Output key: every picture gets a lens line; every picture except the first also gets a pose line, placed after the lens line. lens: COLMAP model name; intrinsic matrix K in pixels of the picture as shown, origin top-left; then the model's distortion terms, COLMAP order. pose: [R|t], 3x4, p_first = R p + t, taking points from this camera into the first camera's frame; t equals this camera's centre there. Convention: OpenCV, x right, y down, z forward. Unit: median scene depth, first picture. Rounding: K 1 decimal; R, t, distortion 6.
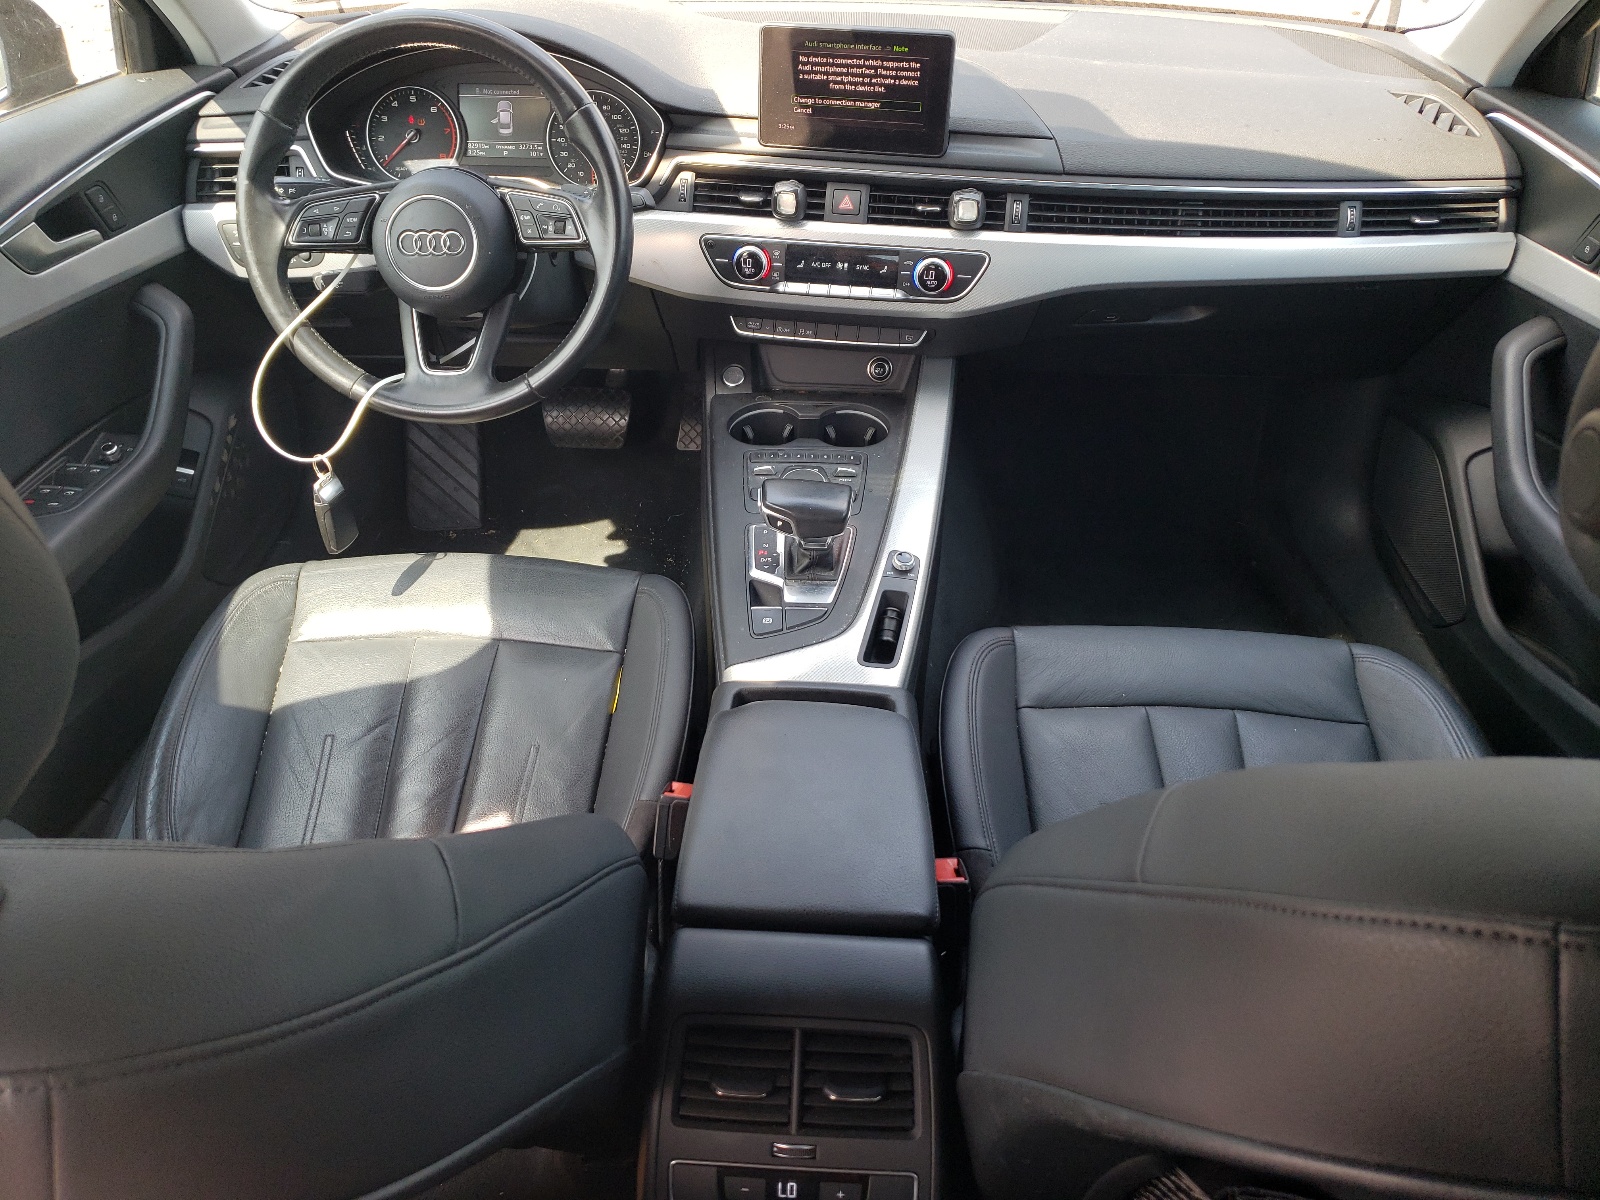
lens RADIAL K [[1308.2, 0, 799.0], [0, 1308.2, 599.9], [0, 0, 1]] dist [-0.006871, -0.001587]
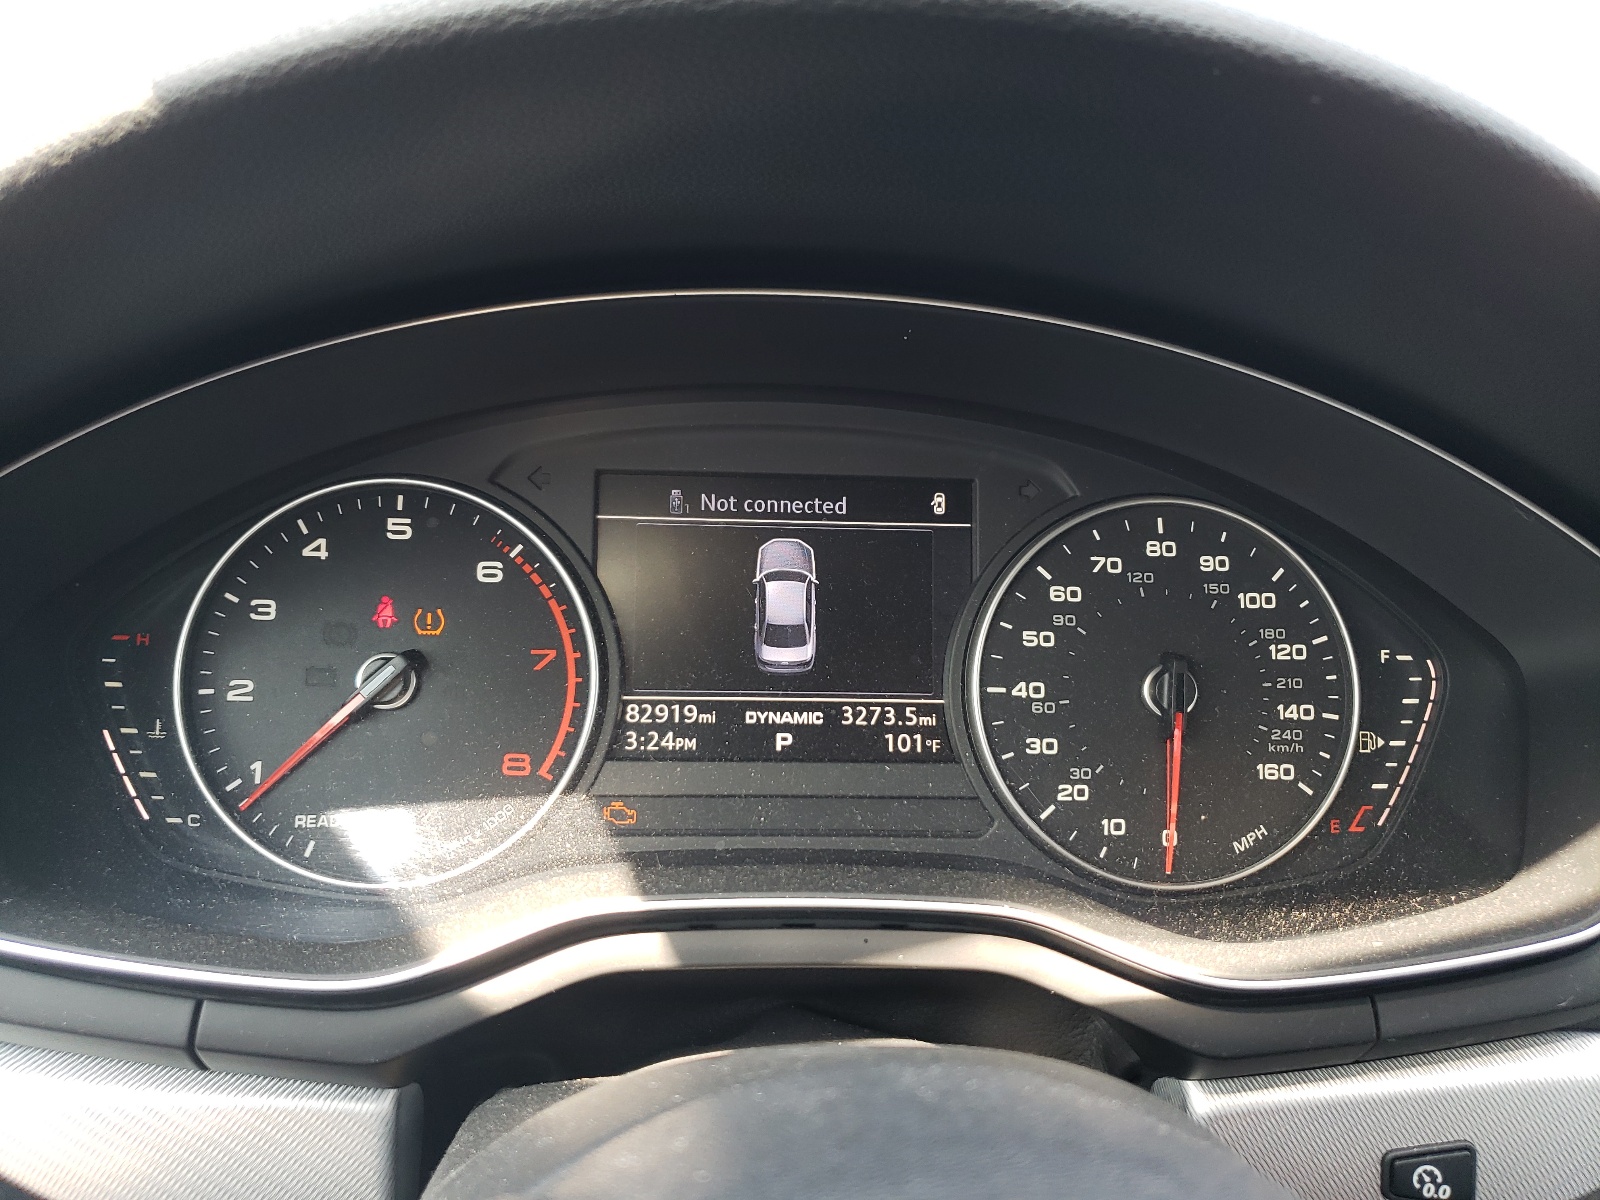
lens RADIAL K [[1211.1, 0, 800.6], [0, 1211.1, 599.3], [0, 0, 1]] dist [0.010252, 0.000677]
pose [[0.990184, -0.006050, 0.139636, -0.253975], [0.049576, 0.949307, -0.310416, -0.299486], [-0.130679, 0.314291, 0.940289, 0.787342]]
